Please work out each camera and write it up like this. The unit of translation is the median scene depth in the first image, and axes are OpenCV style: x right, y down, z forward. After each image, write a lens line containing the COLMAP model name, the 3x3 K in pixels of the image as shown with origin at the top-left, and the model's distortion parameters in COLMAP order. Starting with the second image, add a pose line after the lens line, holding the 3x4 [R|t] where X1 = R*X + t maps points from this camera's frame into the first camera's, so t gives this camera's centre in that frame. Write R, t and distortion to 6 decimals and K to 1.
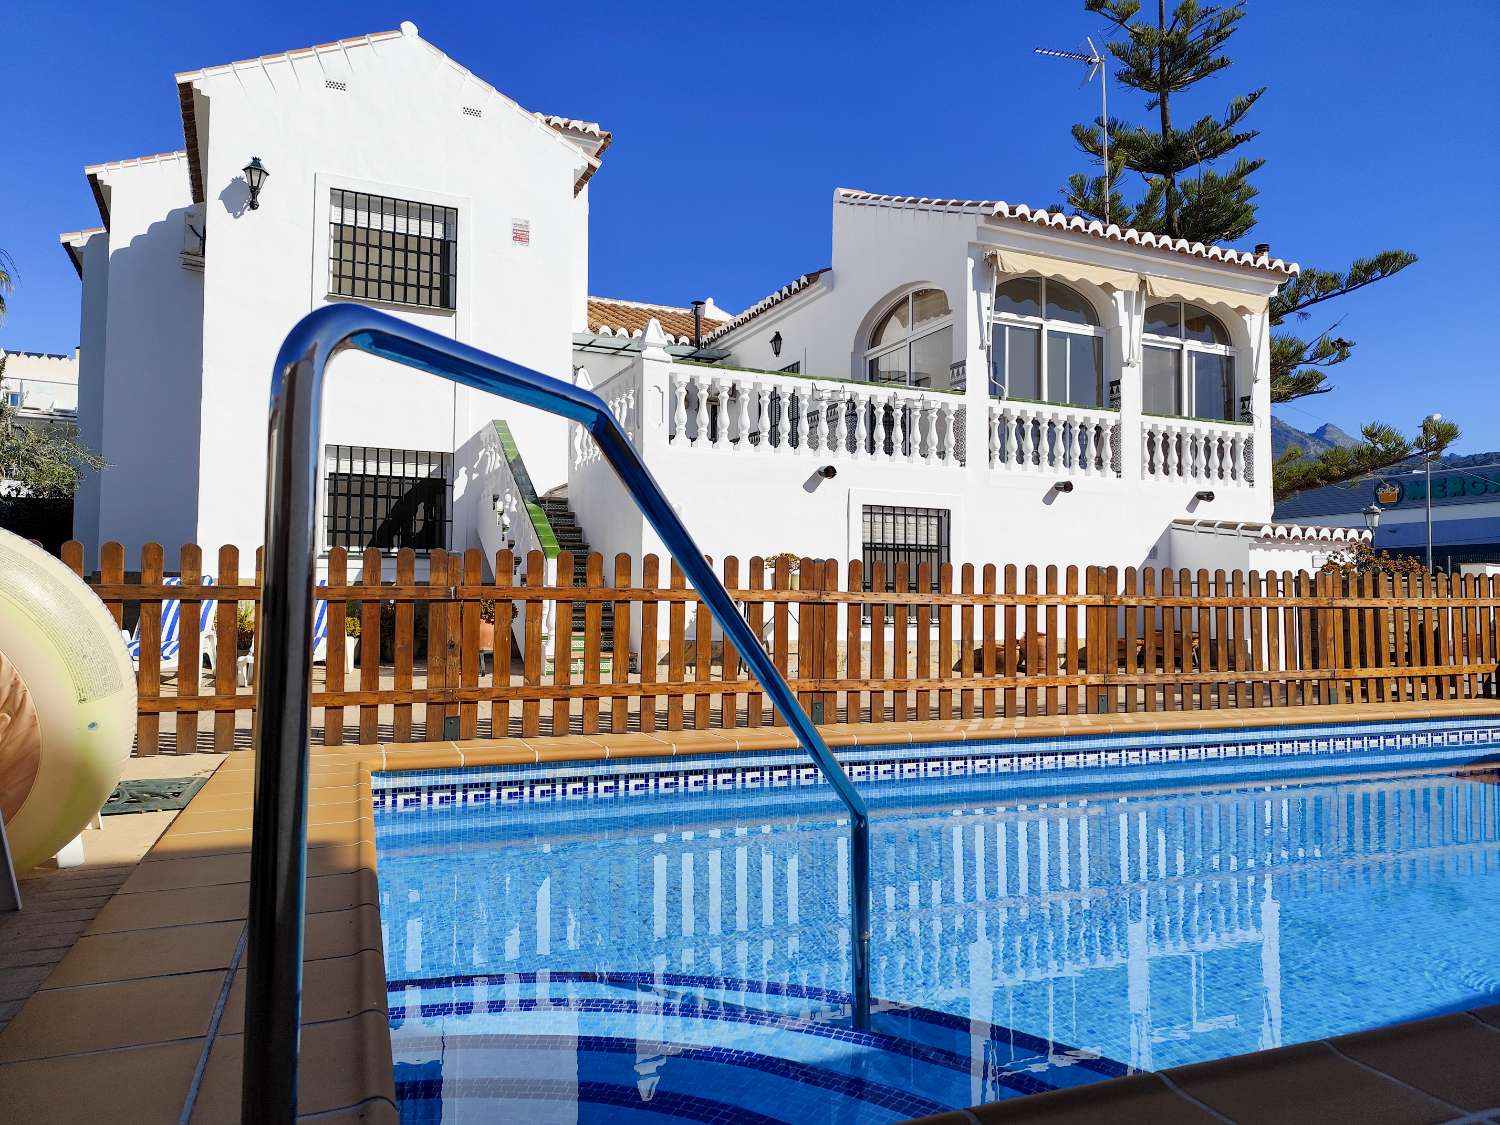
lens RADIAL K [[1041.1, 0, 732.8], [0, 1041.1, 562.7], [0, 0, 1]] dist [0.039185, -0.035117]
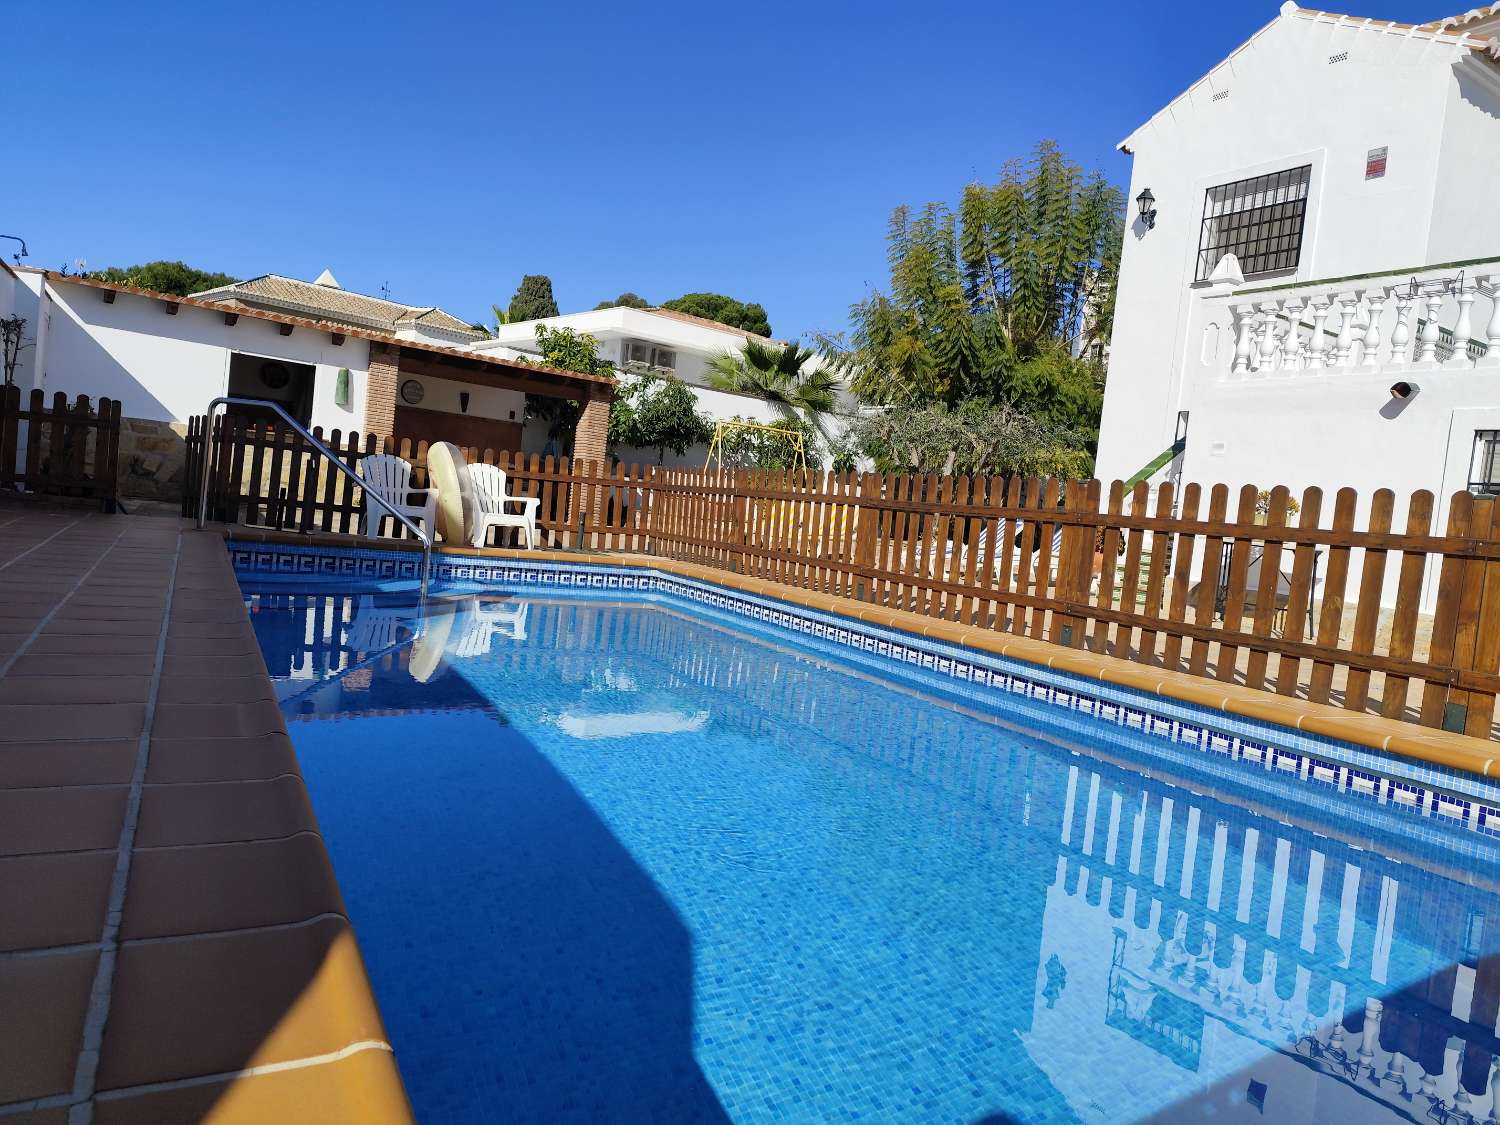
lens RADIAL K [[1041.1, 0, 753.4], [0, 1041.1, 548.0], [0, 0, 1]] dist [0.039185, -0.035117]
pose [[0.119428, 0.040222, -0.992028, 0.783647], [-0.068780, 0.997114, 0.032148, 0.036476], [0.990458, 0.064392, 0.121850, 0.427410]]
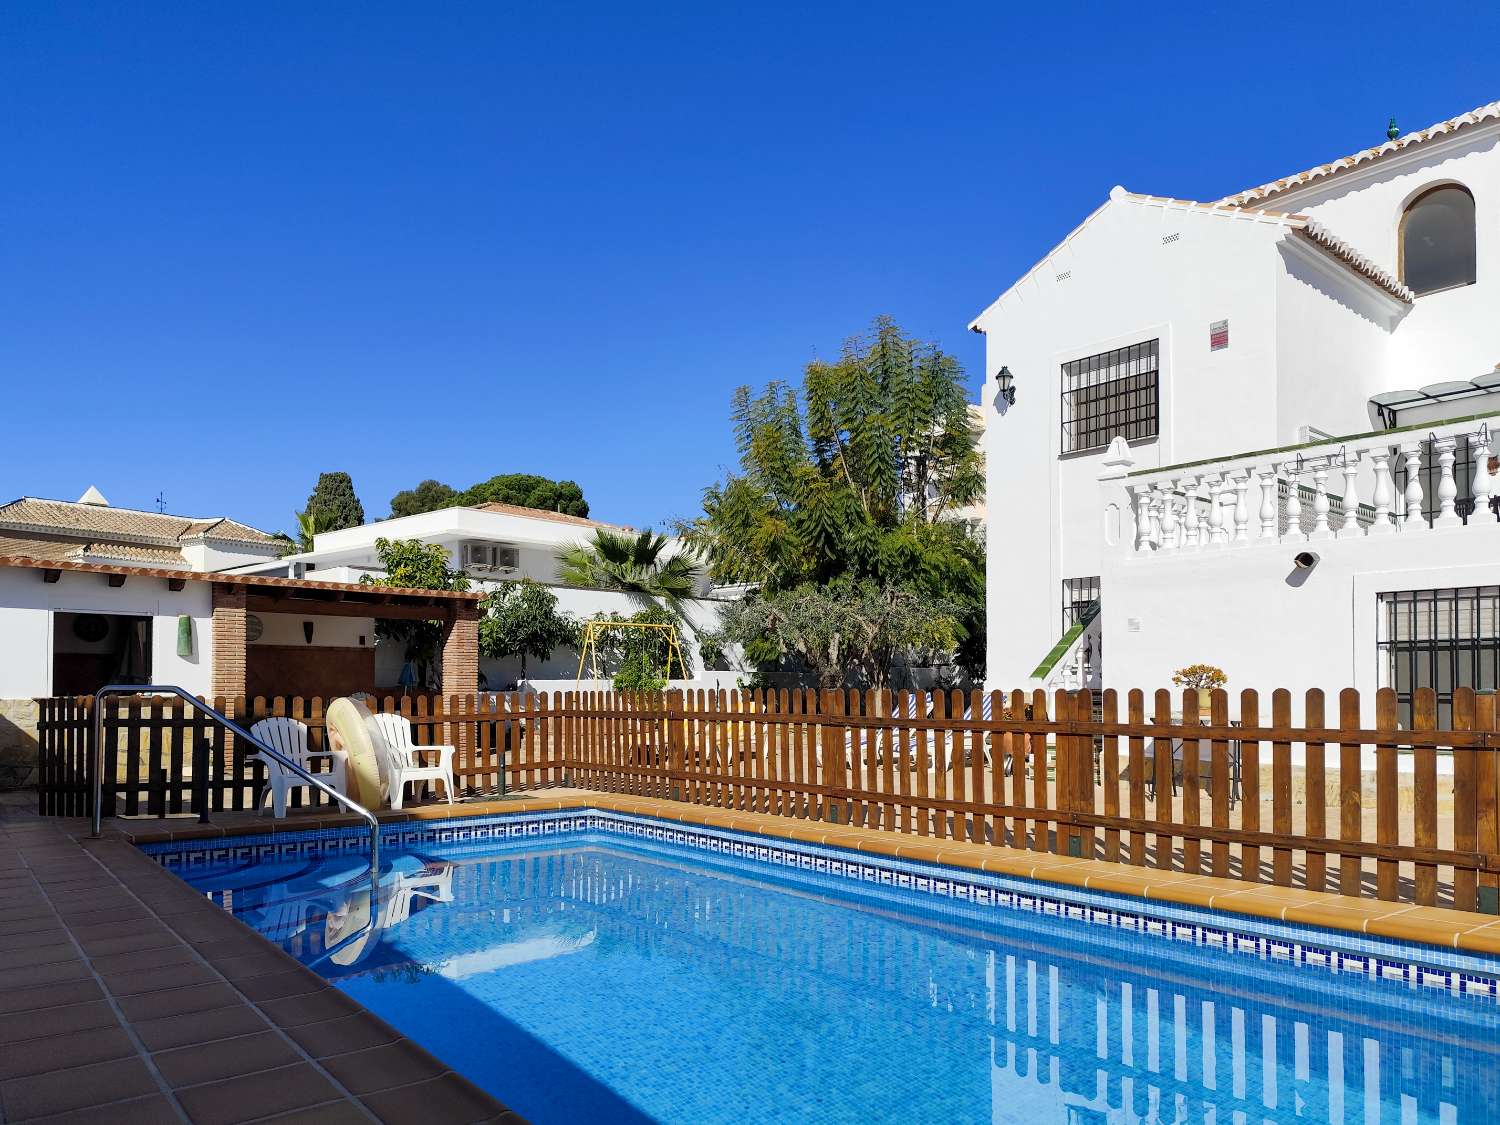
lens RADIAL K [[1094.5, 0, 748.2], [0, 1094.5, 661.6], [0, 0, 1]] dist [0.033965, -0.027175]
pose [[0.271139, -0.035778, -0.961875, 0.774177], [0.038435, 0.998914, -0.026321, -0.001135], [0.961773, -0.029833, 0.272220, 0.336166]]
